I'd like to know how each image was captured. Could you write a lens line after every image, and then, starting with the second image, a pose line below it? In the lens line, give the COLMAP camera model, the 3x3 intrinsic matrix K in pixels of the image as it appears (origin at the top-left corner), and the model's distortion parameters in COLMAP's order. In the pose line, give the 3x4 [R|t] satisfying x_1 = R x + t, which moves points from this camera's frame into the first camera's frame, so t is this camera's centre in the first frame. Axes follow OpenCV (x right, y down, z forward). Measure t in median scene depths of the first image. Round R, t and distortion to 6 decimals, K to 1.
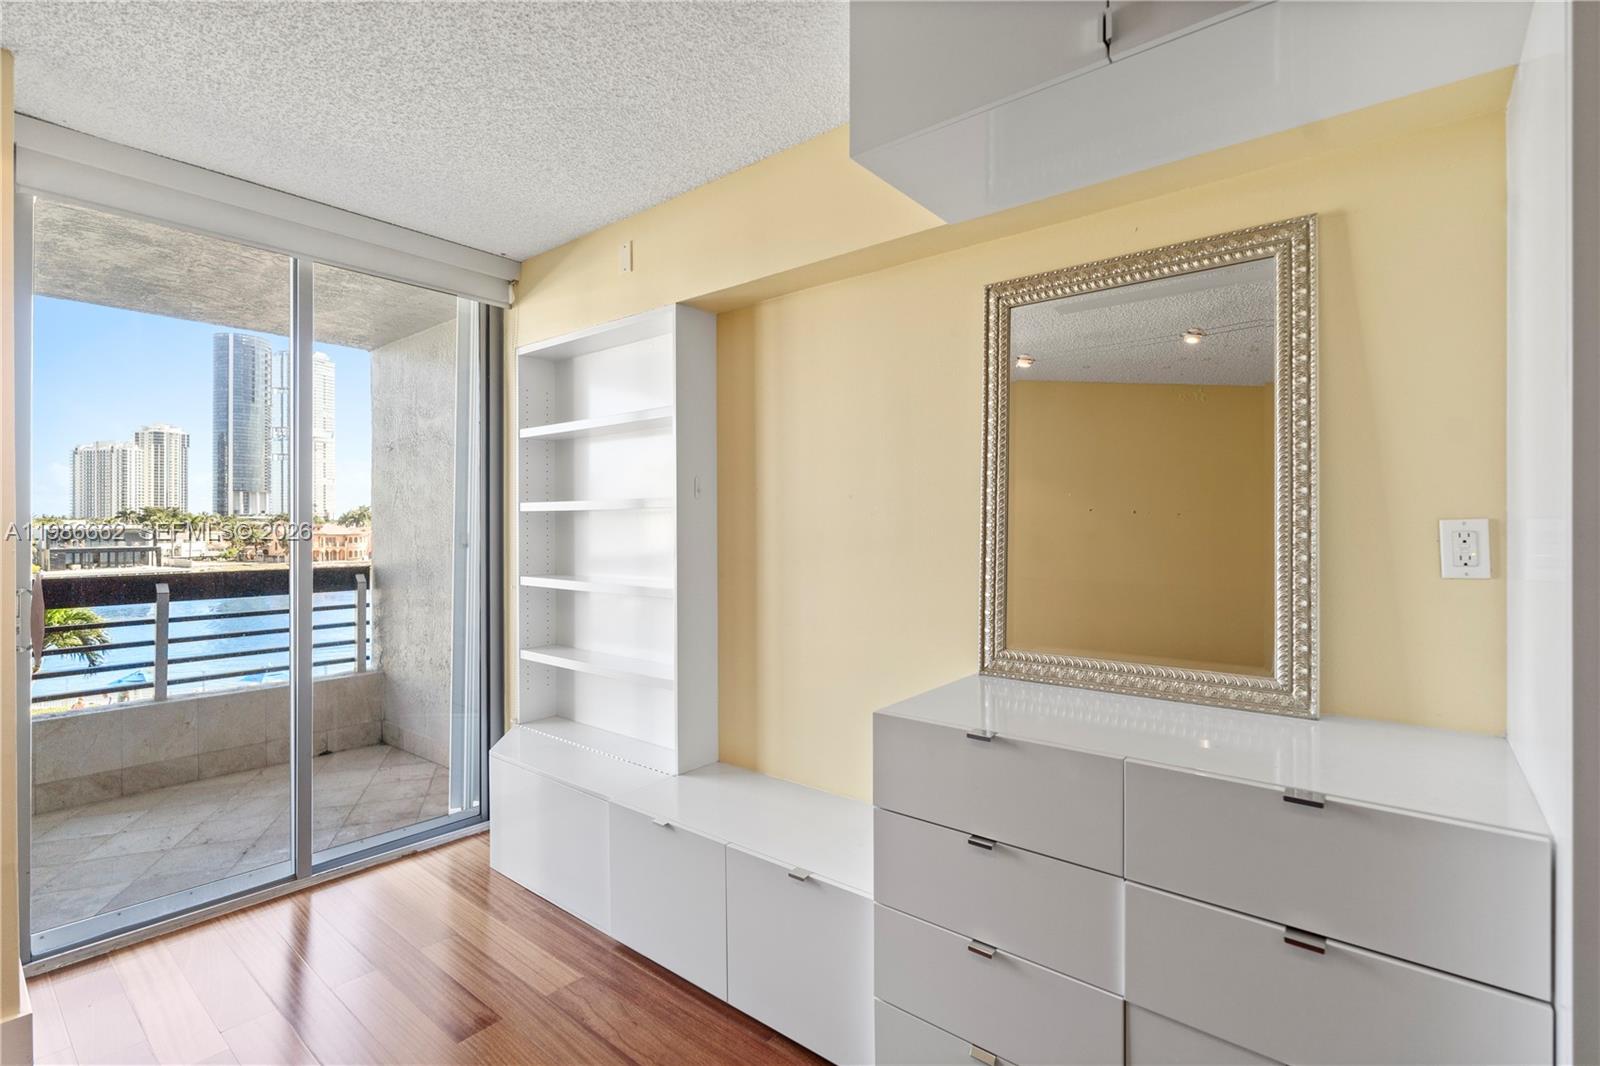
lens RADIAL K [[735.9, 0, 801.7], [0, 735.9, 508.2], [0, 0, 1]] dist [-0.009085, 0.004401]
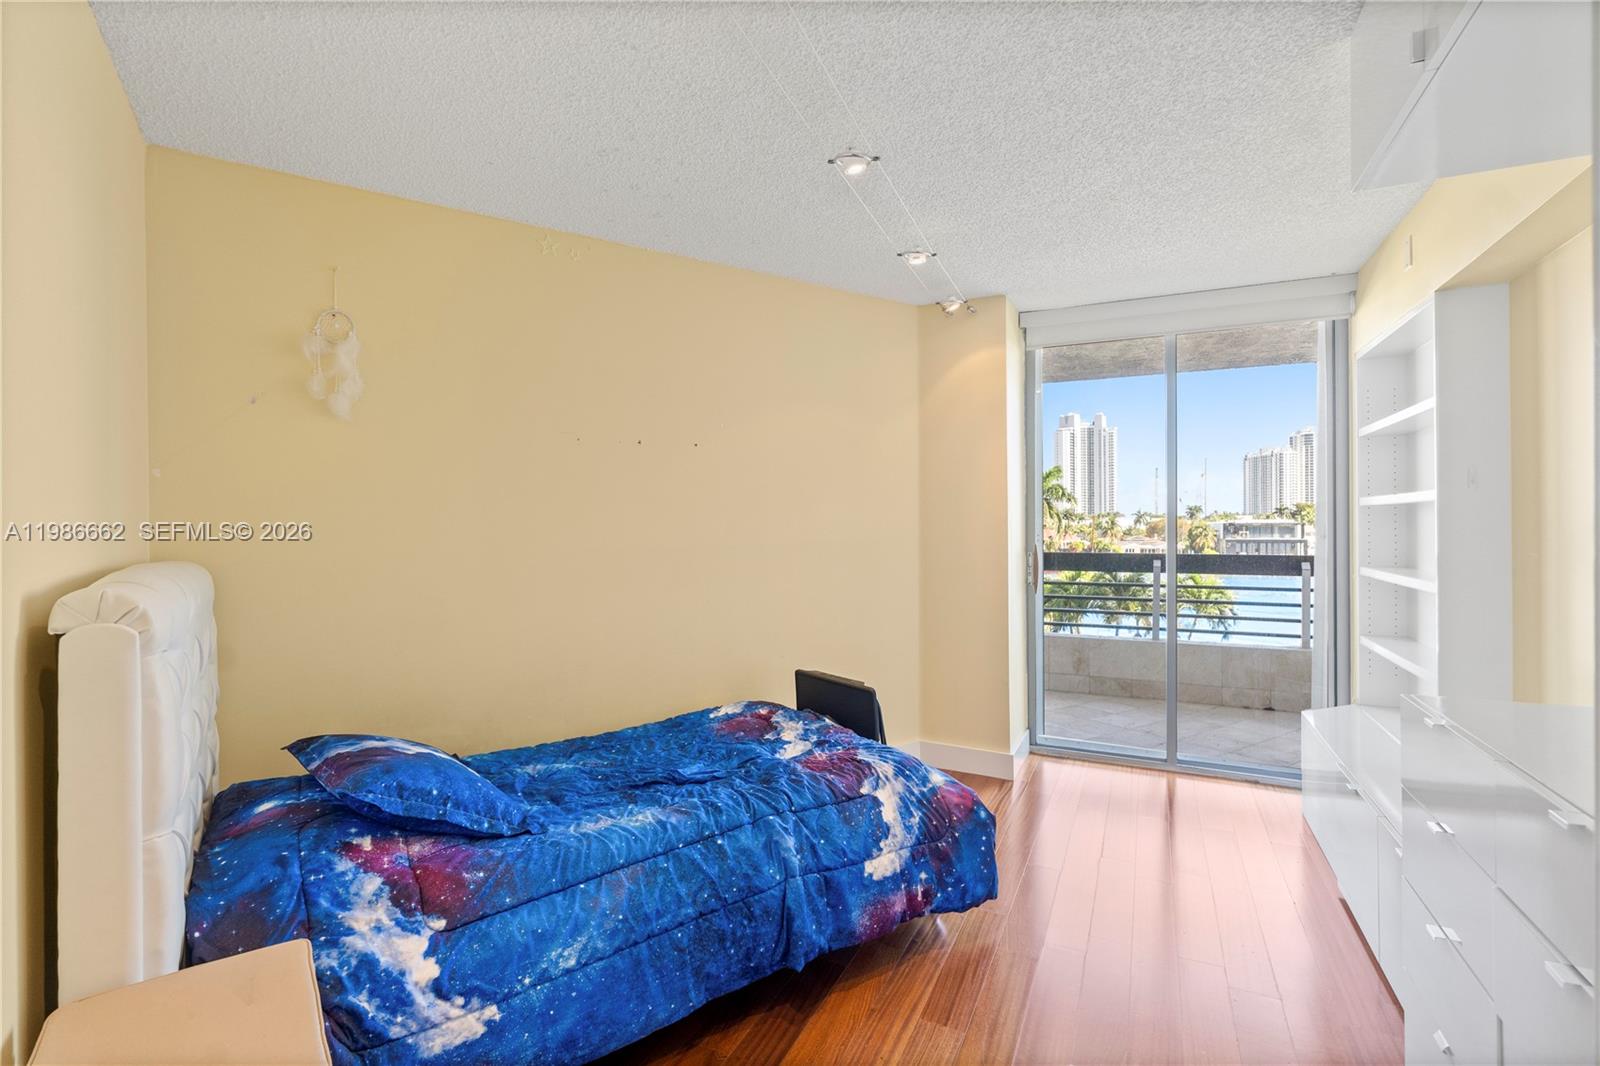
lens RADIAL K [[735.9, 0, 799.8], [0, 735.9, 527.6], [0, 0, 1]] dist [-0.009085, 0.004401]
pose [[0.240059, 0.004385, -0.970748, 0.437826], [0.029455, 0.999496, 0.011799, -0.000061], [0.970311, -0.031426, 0.239809, -0.036197]]
